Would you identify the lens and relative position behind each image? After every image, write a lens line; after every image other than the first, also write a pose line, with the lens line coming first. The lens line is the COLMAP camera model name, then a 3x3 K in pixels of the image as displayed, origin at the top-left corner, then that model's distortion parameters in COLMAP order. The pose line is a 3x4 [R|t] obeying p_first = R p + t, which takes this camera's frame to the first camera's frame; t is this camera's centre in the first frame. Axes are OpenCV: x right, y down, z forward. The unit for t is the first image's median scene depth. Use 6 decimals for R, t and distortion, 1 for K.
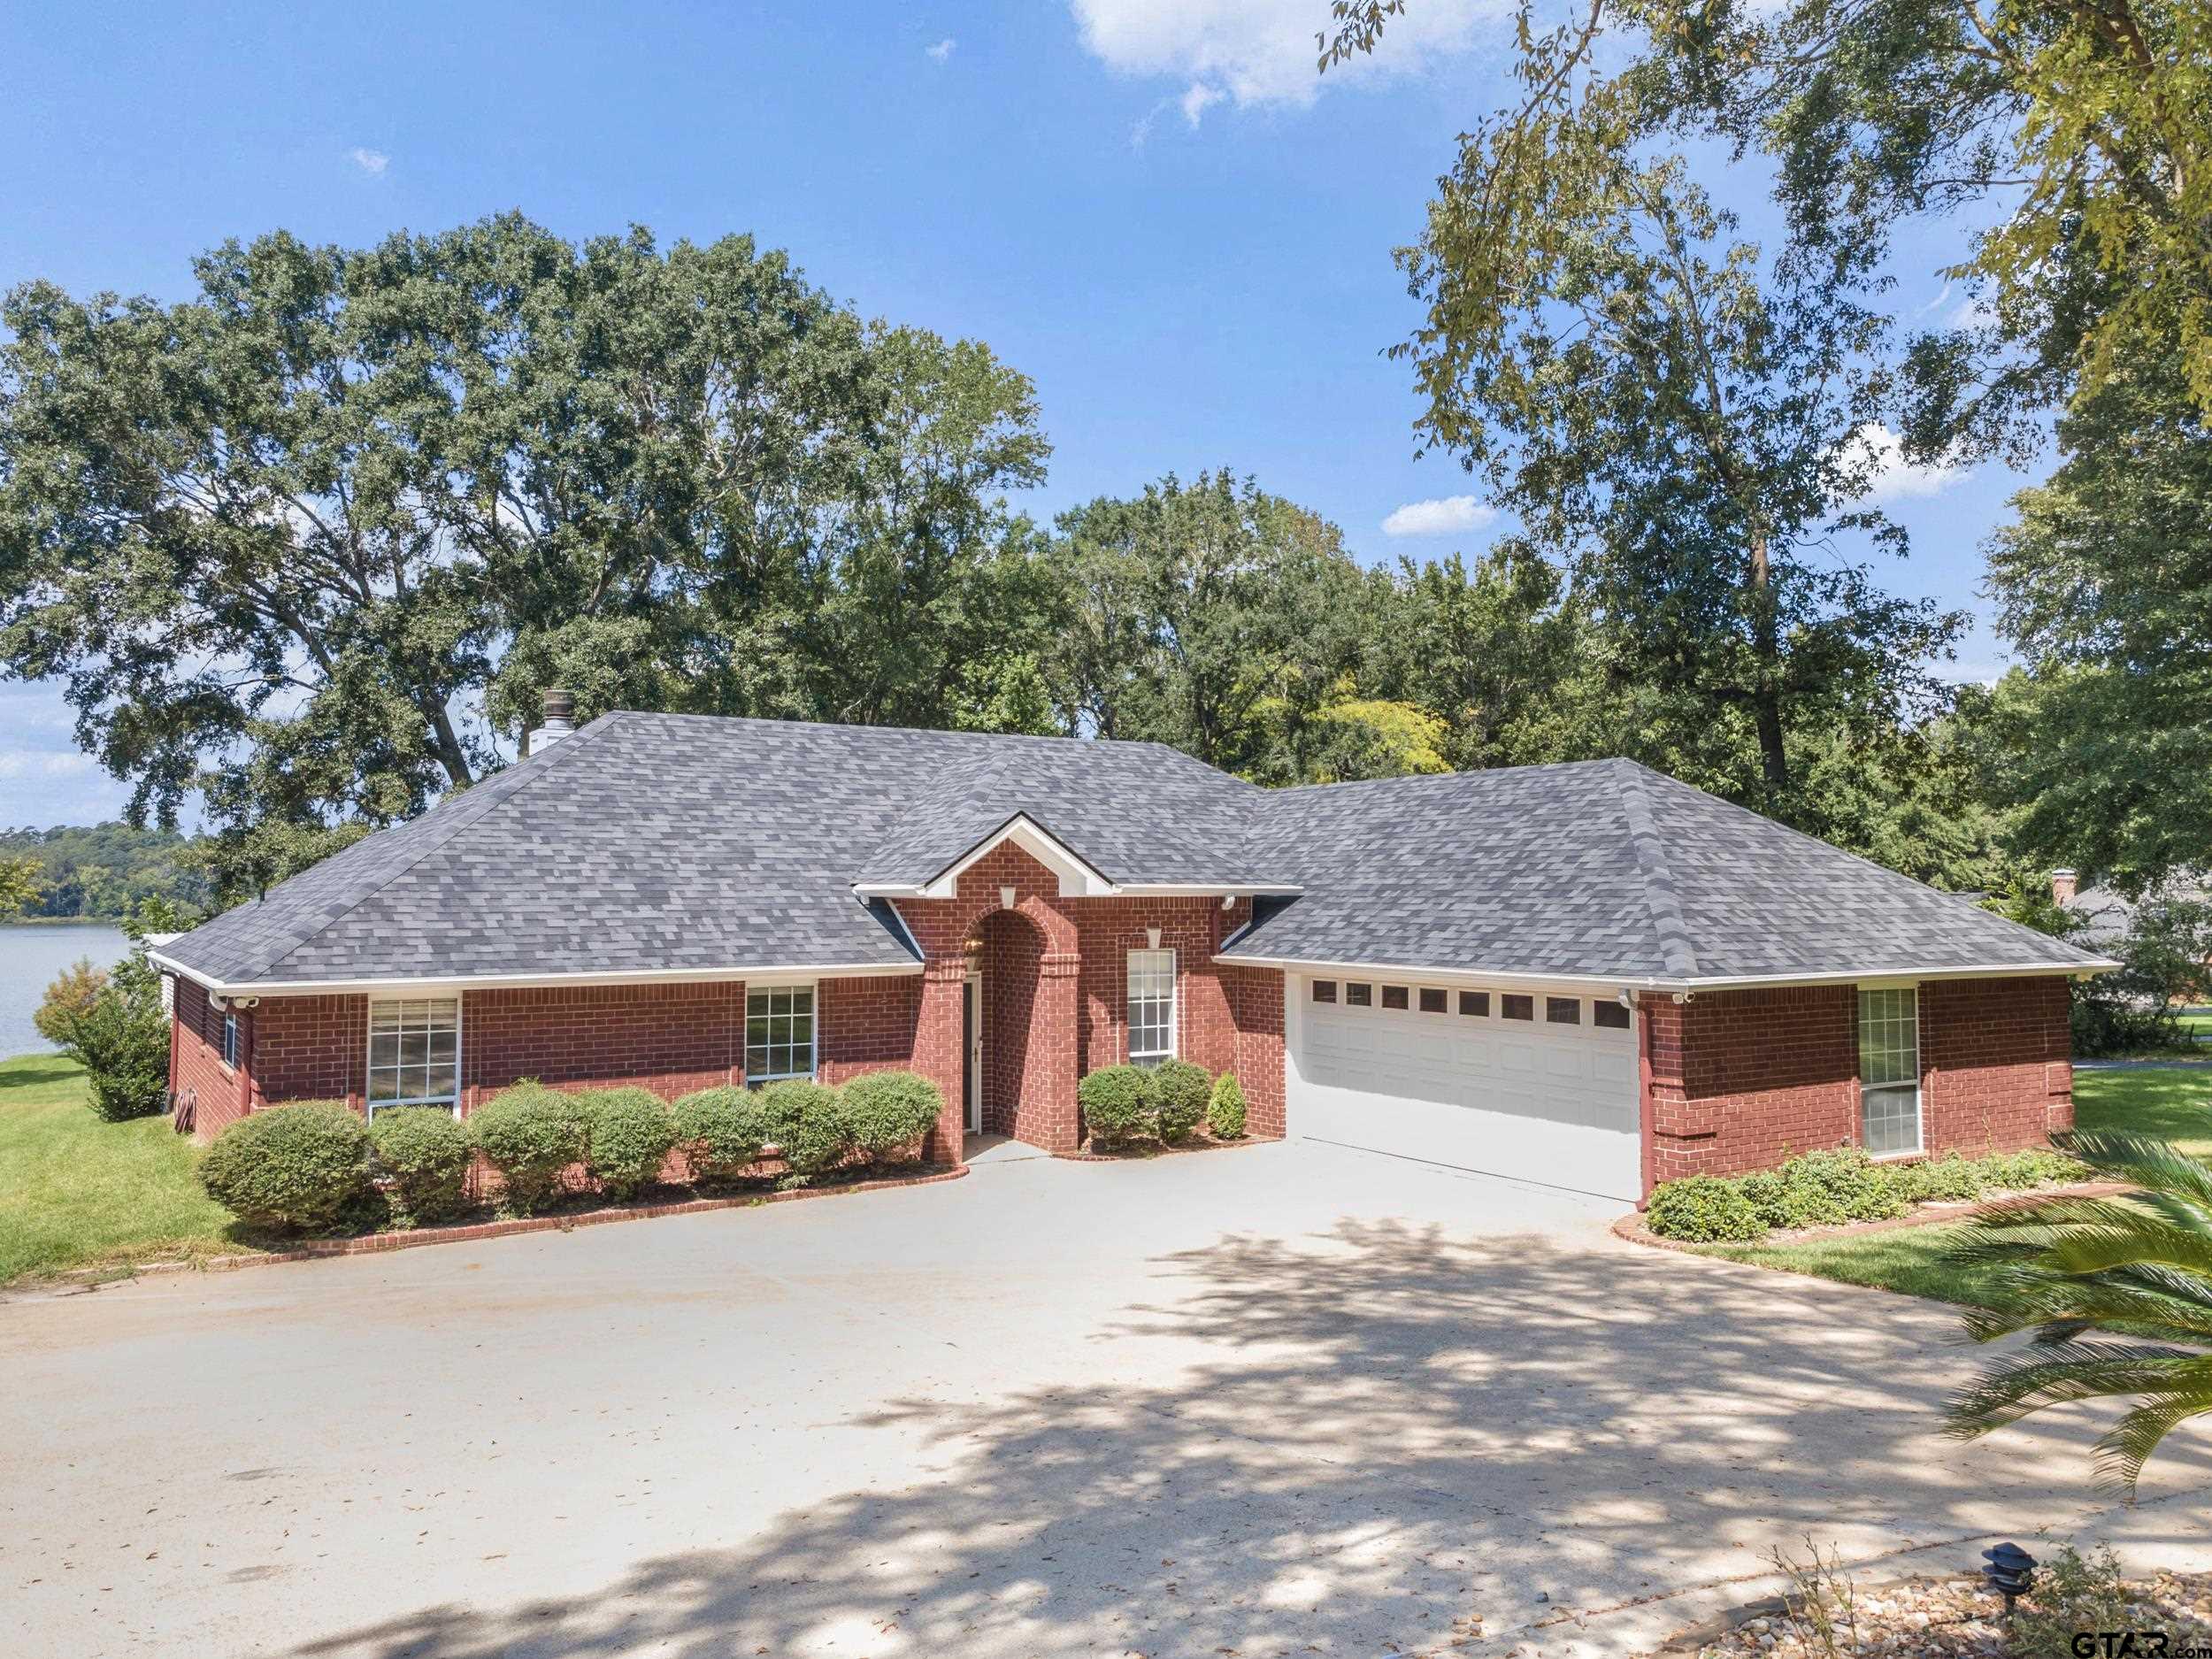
lens RADIAL K [[1618.2, 0, 1106.0], [0, 1618.2, 829.5], [0, 0, 1]] dist [0.081079, -0.102920]
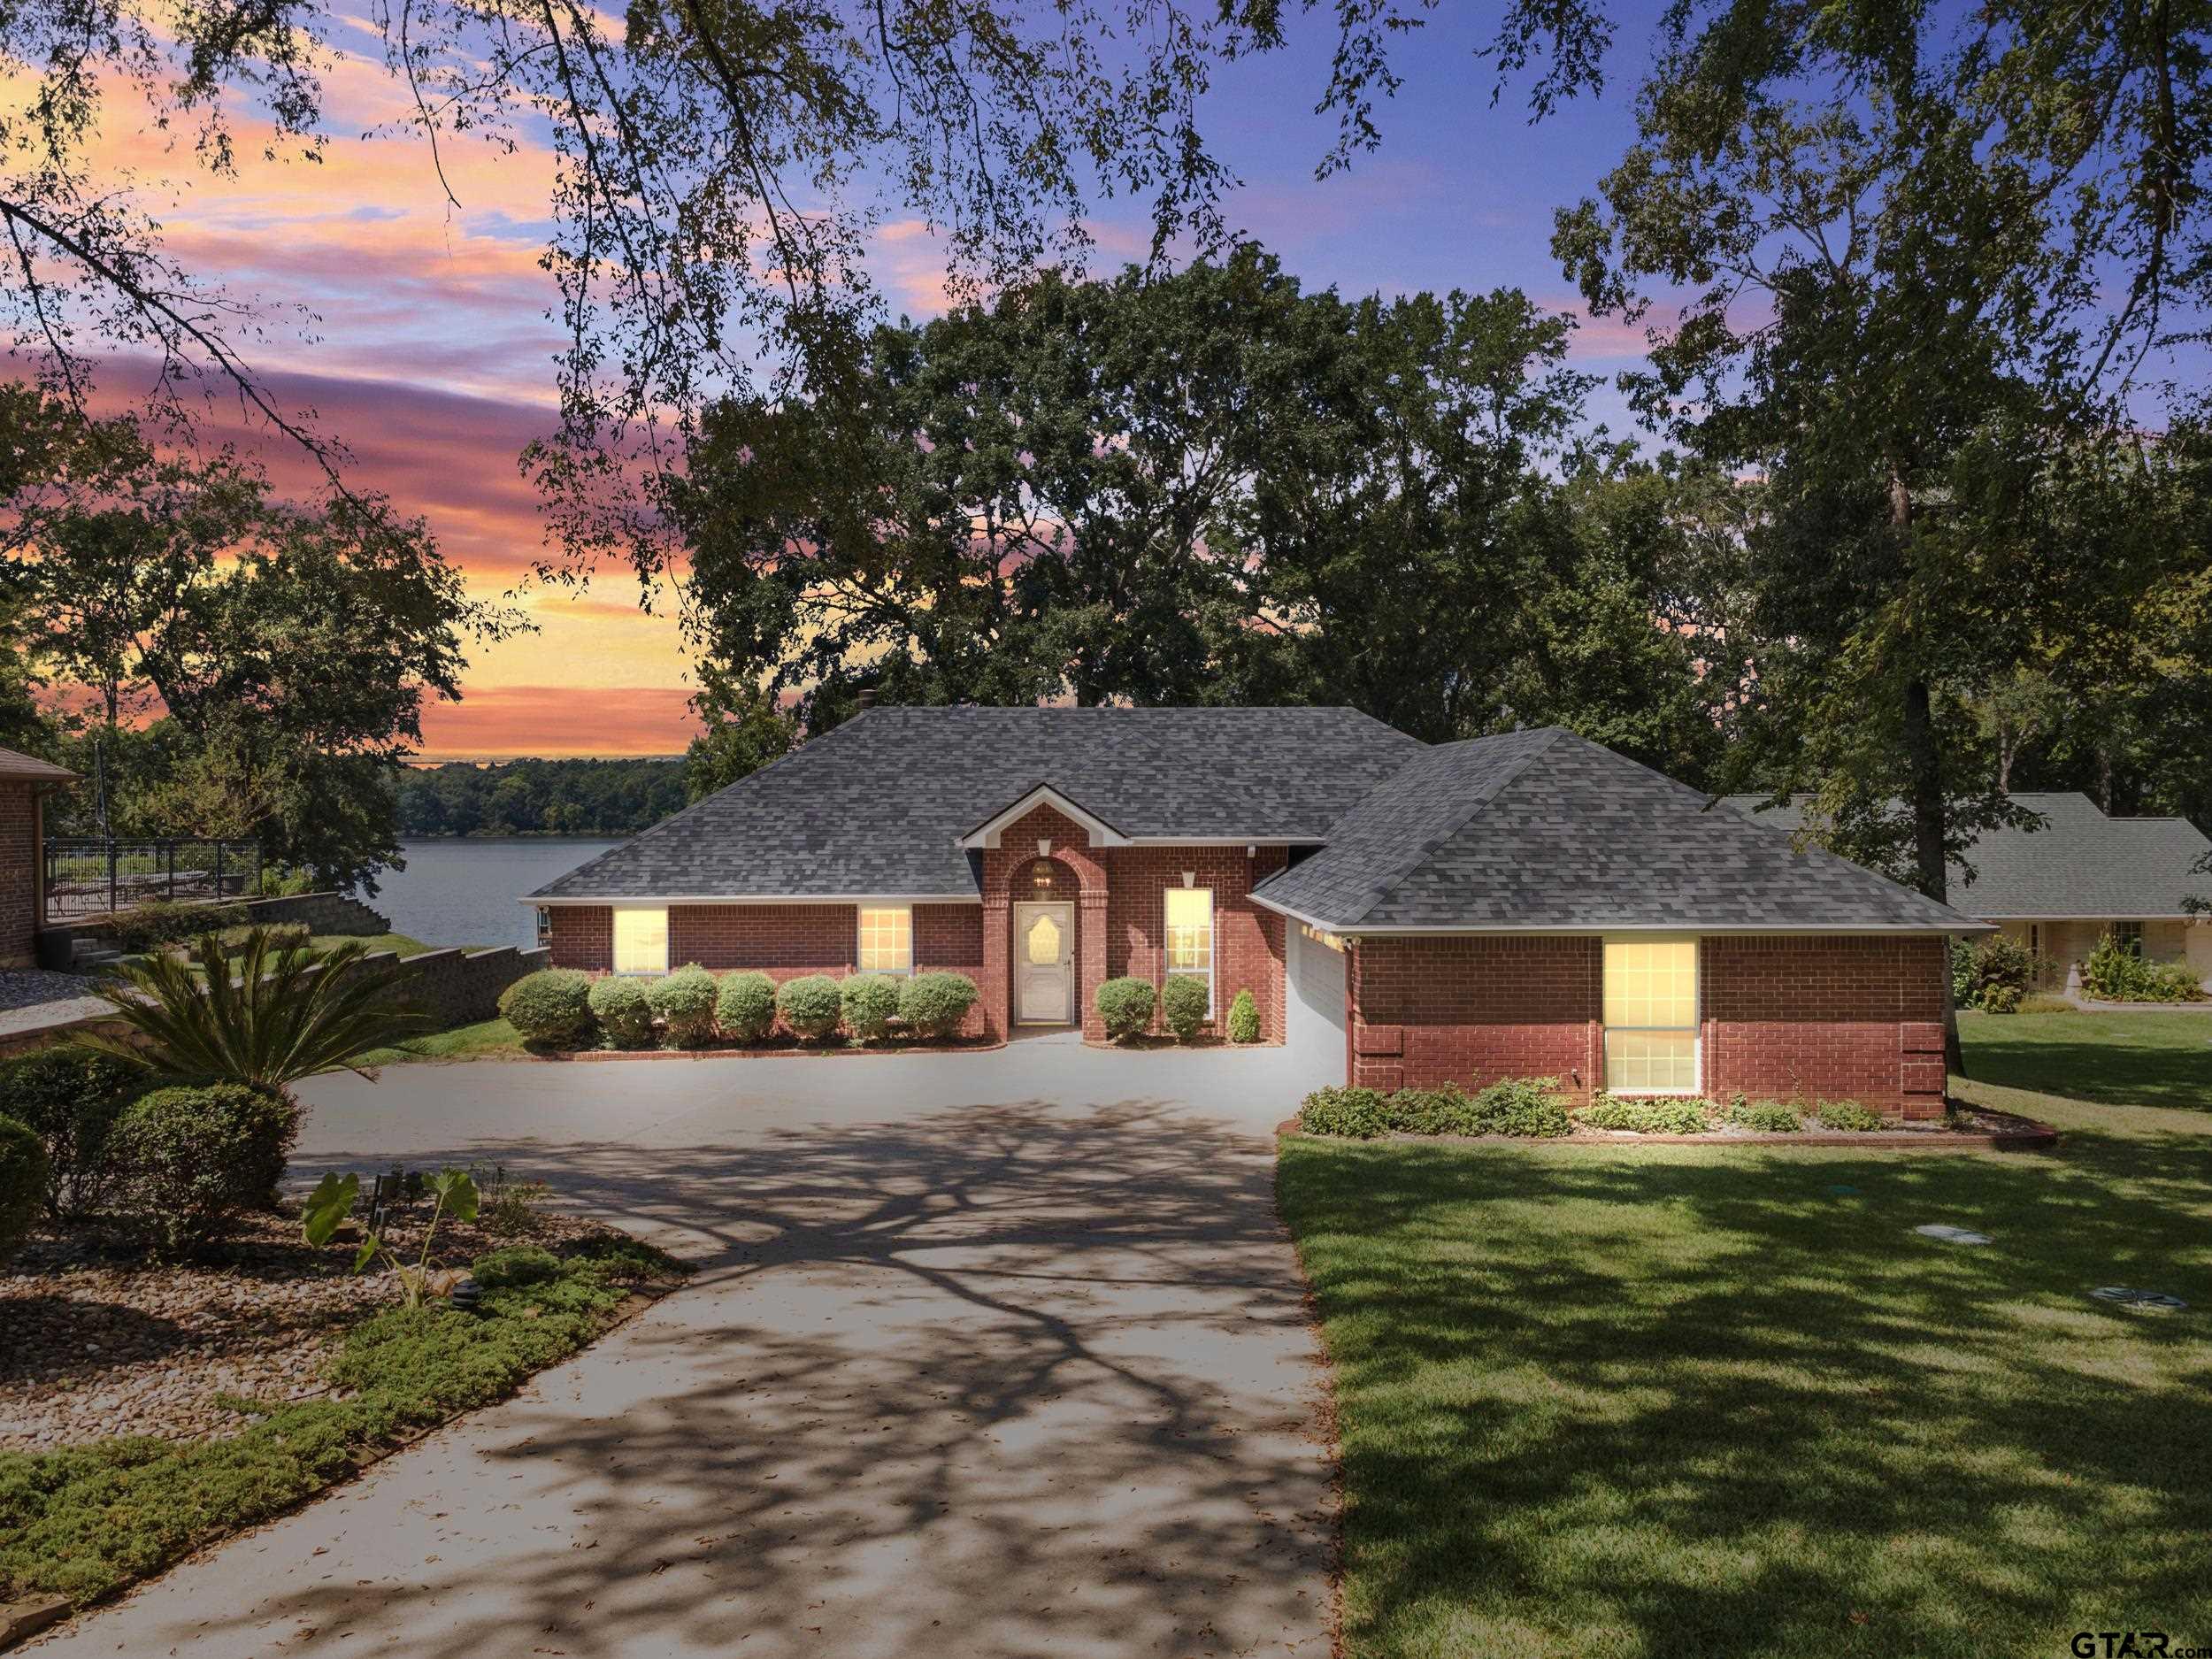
lens RADIAL K [[1618.2, 0, 1106.0], [0, 1618.2, 829.5], [0, 0, 1]] dist [0.081079, -0.102920]
pose [[0.862837, 0.007337, -0.505430, 0.636670], [0.019678, 0.998649, 0.048090, -0.034343], [0.505100, -0.051439, 0.861527, -0.110674]]
